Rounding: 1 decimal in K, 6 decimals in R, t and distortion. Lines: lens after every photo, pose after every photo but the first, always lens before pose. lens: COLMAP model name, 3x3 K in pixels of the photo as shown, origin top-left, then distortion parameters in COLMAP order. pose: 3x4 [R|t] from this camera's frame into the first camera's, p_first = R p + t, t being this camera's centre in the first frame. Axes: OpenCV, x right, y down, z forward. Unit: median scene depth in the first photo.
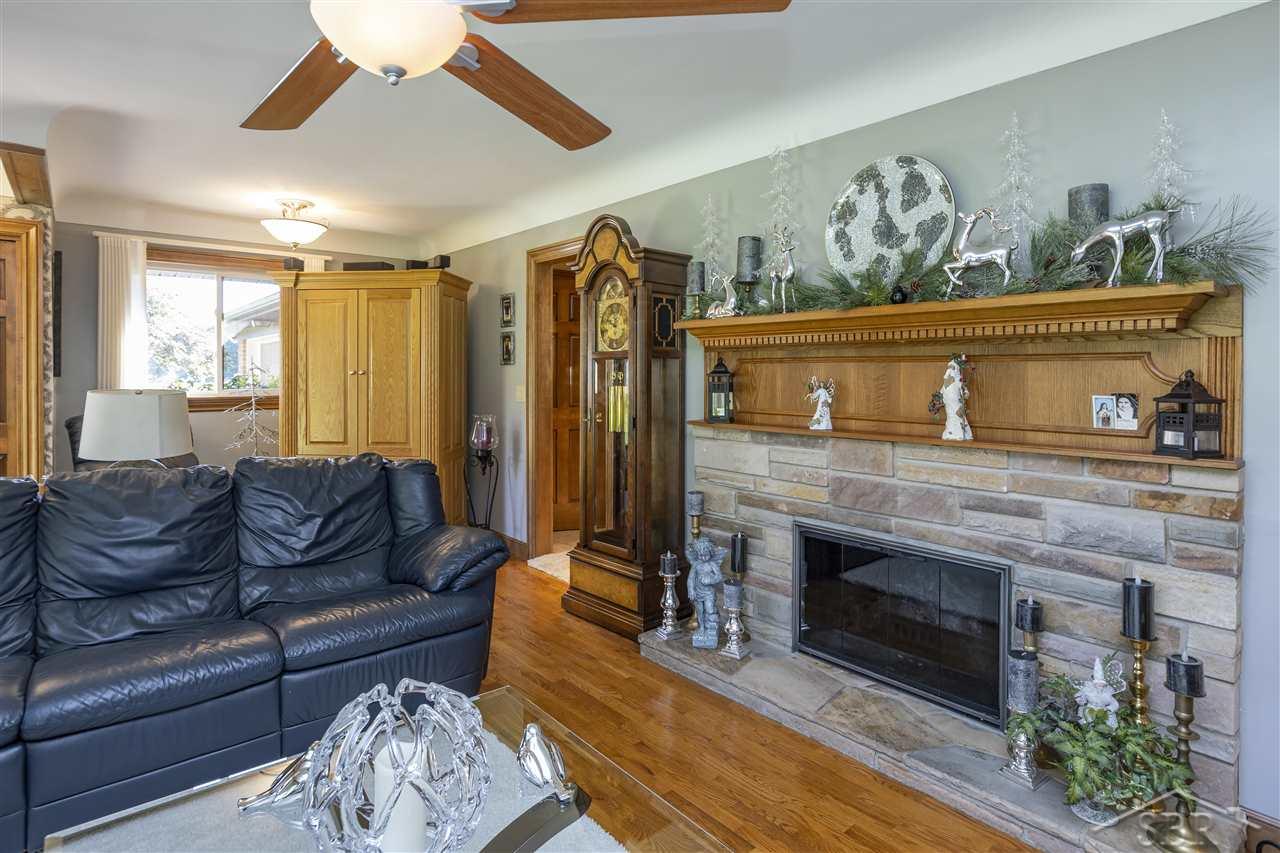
lens RADIAL K [[654.5, 0, 629.9], [0, 654.5, 384.7], [0, 0, 1]] dist [0.015194, -0.000764]
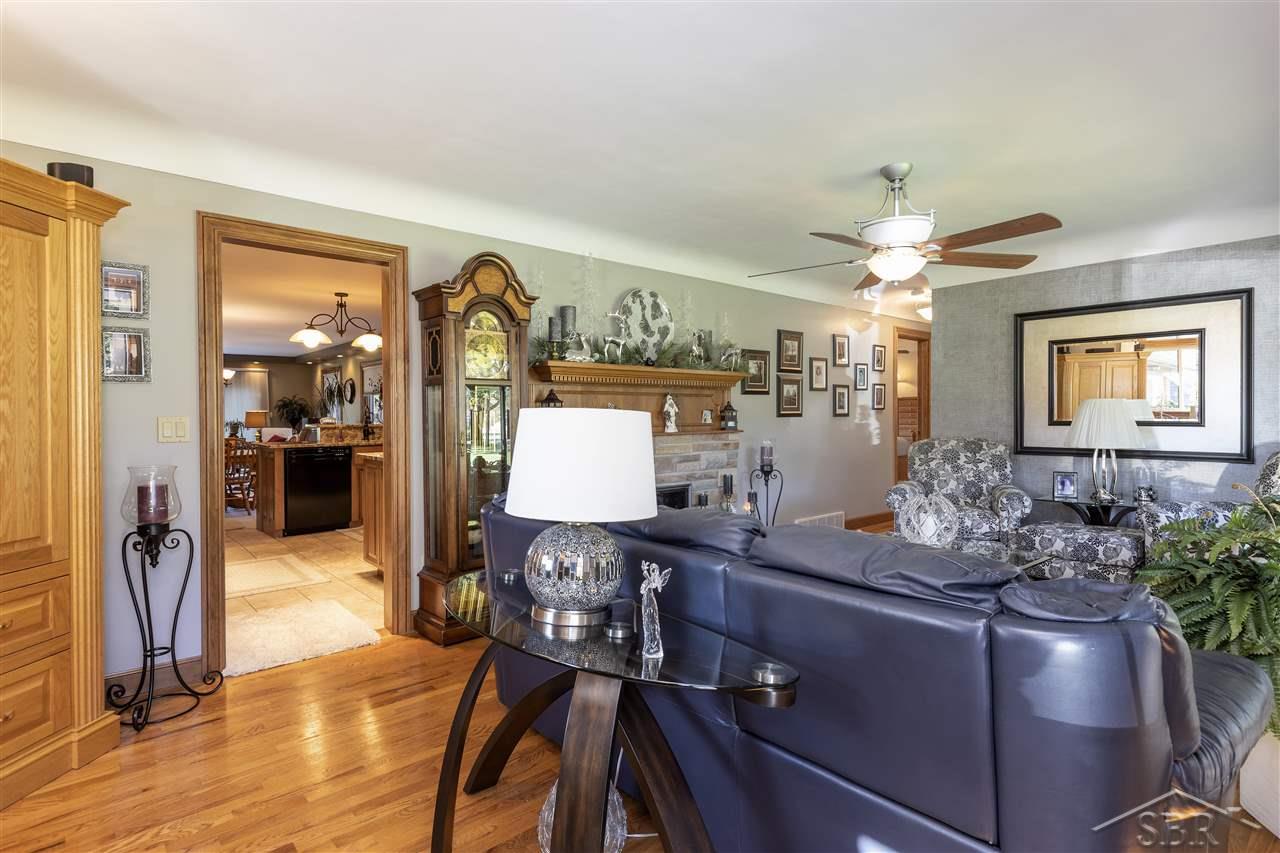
lens RADIAL K [[654.5, 0, 635.0], [0, 654.5, 416.3], [0, 0, 1]] dist [0.015194, -0.000764]
pose [[-0.014656, -0.014587, 0.999786, -1.513128], [0.016957, 0.999746, 0.014835, -0.002996], [-0.999749, 0.017170, -0.014405, 1.055780]]
